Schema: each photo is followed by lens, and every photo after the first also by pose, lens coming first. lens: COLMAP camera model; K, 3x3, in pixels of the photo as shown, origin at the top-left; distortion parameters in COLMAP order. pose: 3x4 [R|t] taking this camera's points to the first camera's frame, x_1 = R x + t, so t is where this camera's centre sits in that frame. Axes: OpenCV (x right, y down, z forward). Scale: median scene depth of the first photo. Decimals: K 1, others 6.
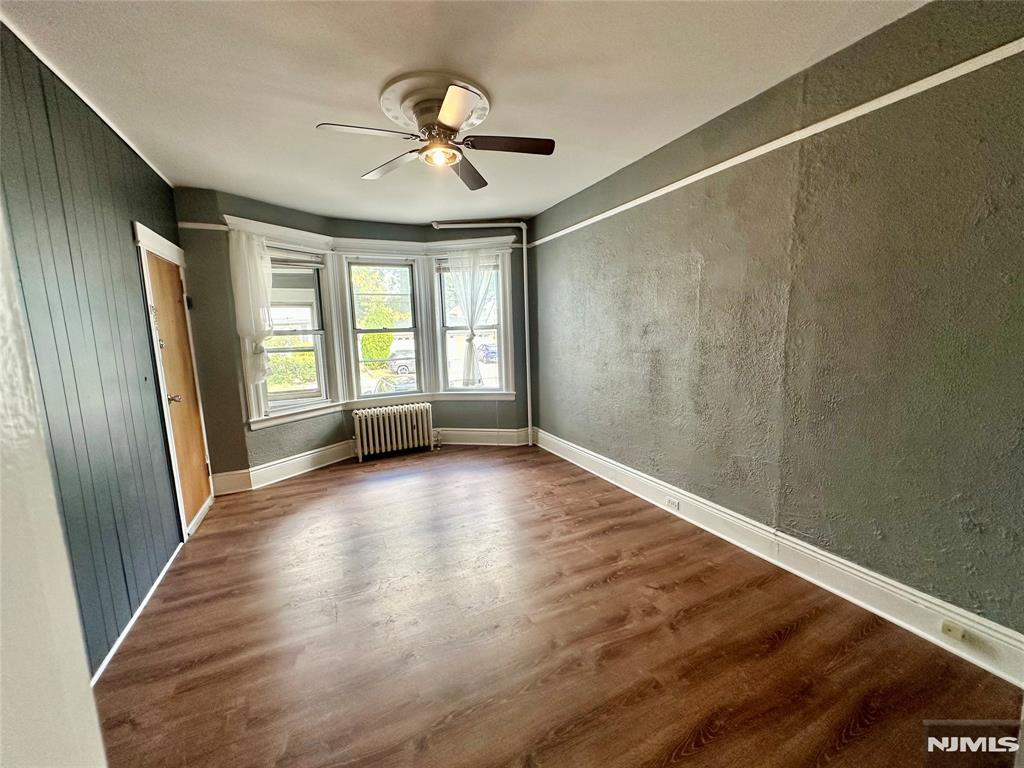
lens RADIAL K [[408.1, 0, 512.0], [0, 408.1, 383.7], [0, 0, 1]] dist [-0.001934, 0.000342]
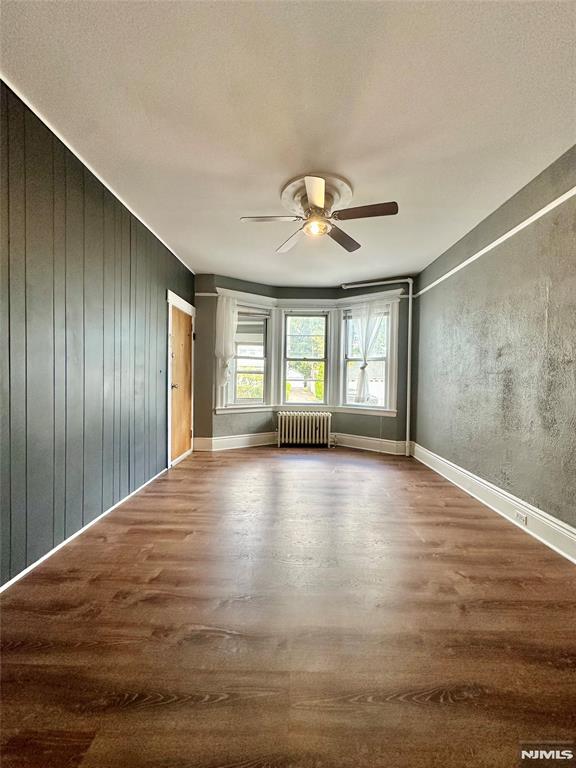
lens RADIAL K [[306.1, 0, 288.0], [0, 306.1, 383.4], [0, 0, 1]] dist [-0.001934, 0.000342]
pose [[0.895066, 0.053655, -0.442694, 0.161498], [-0.102649, 0.990866, -0.087449, 0.072047], [0.433958, 0.123715, 0.892398, 0.014826]]
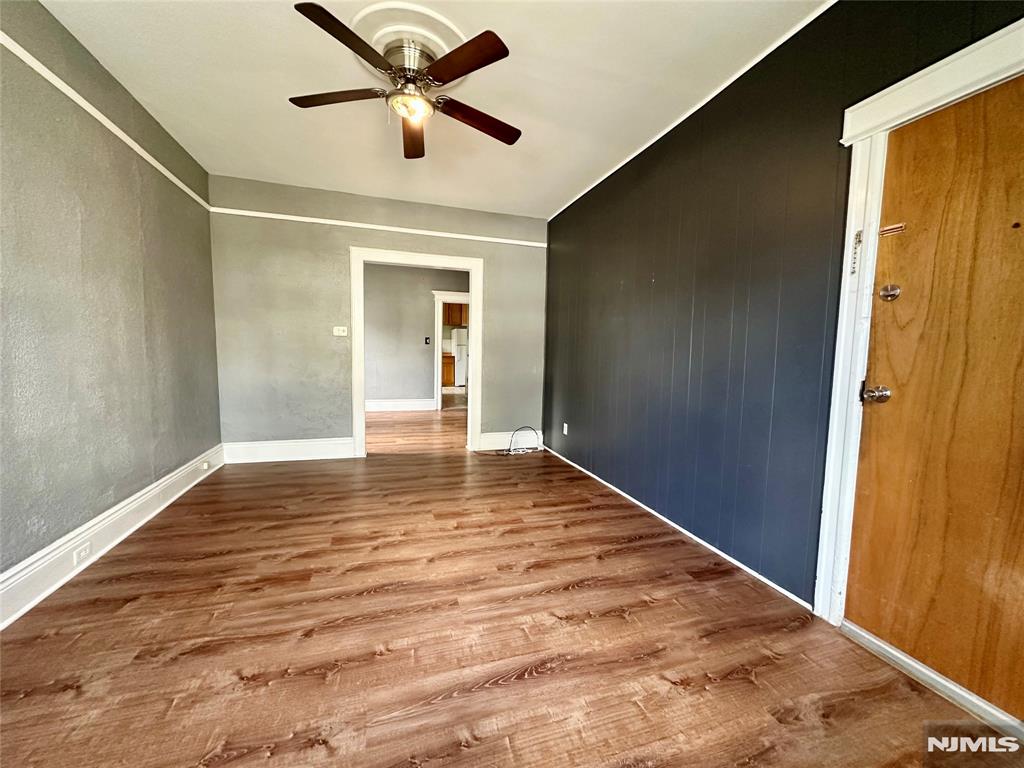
lens RADIAL K [[408.1, 0, 512.0], [0, 408.1, 383.7], [0, 0, 1]] dist [-0.001934, 0.000342]
pose [[-0.990669, -0.000971, 0.136287, -0.330676], [0.028344, 0.976644, 0.212985, -0.084282], [-0.133311, 0.214860, -0.967504, 1.252738]]
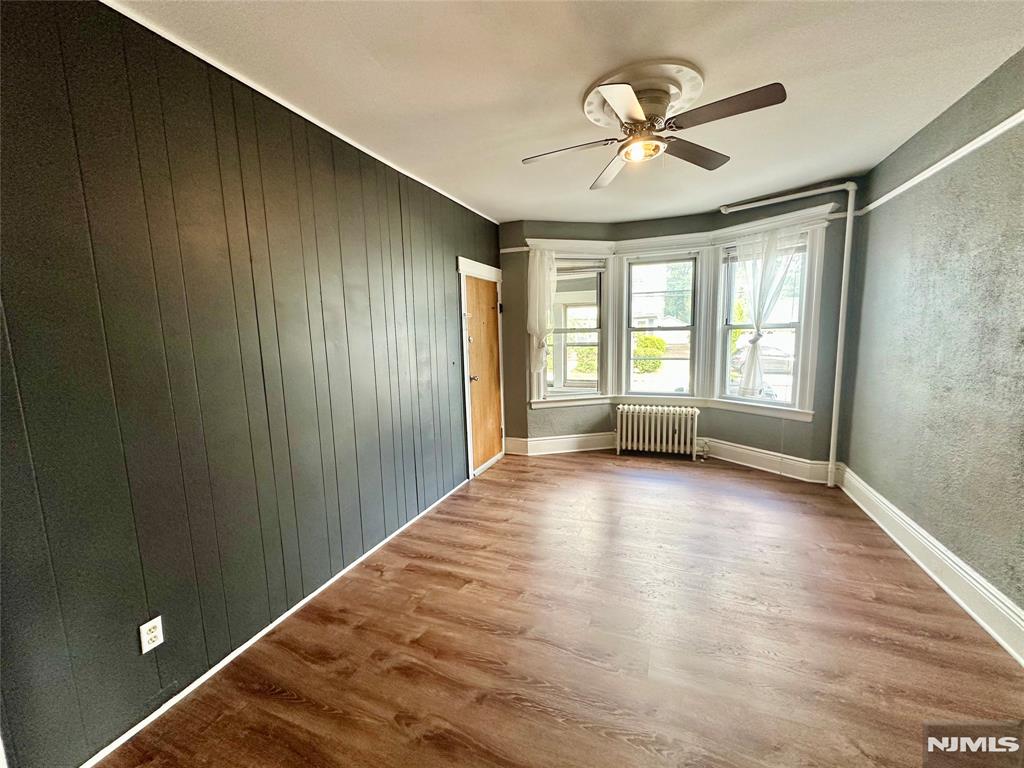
lens RADIAL K [[408.1, 0, 512.0], [0, 408.1, 383.7], [0, 0, 1]] dist [-0.001934, 0.000342]
pose [[0.682750, 0.107082, -0.722762, 0.225190], [-0.093970, 0.993856, 0.058479, -0.030783], [0.724584, 0.027991, 0.688618, 0.093823]]
